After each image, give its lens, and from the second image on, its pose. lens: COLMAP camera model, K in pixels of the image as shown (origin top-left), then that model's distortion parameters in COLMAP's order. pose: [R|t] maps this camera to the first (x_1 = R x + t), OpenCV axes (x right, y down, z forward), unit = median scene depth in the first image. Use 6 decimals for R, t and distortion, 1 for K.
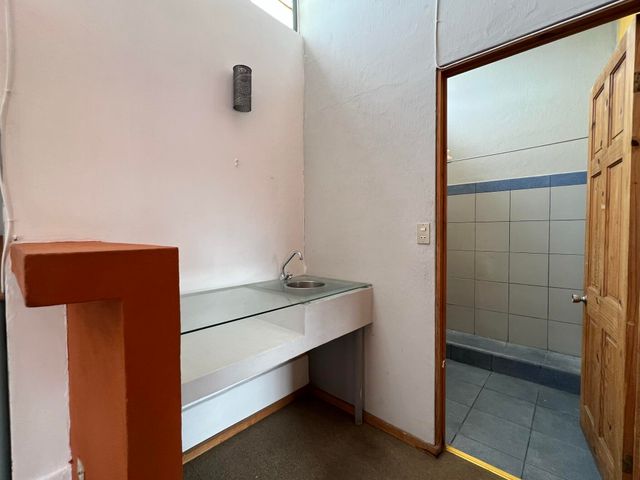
lens RADIAL K [[288.9, 0, 320.7], [0, 288.9, 240.8], [0, 0, 1]] dist [0.005632, 0.001112]
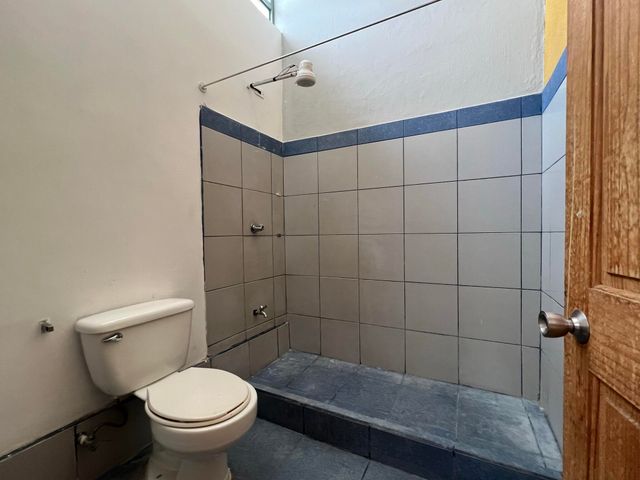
lens RADIAL K [[288.9, 0, 318.2], [0, 288.9, 239.3], [0, 0, 1]] dist [0.005632, 0.001112]
pose [[0.969788, -0.009168, 0.243775, 0.323649], [0.014035, 0.999735, -0.018236, 0.063173], [-0.243543, 0.021106, 0.969660, 0.443723]]
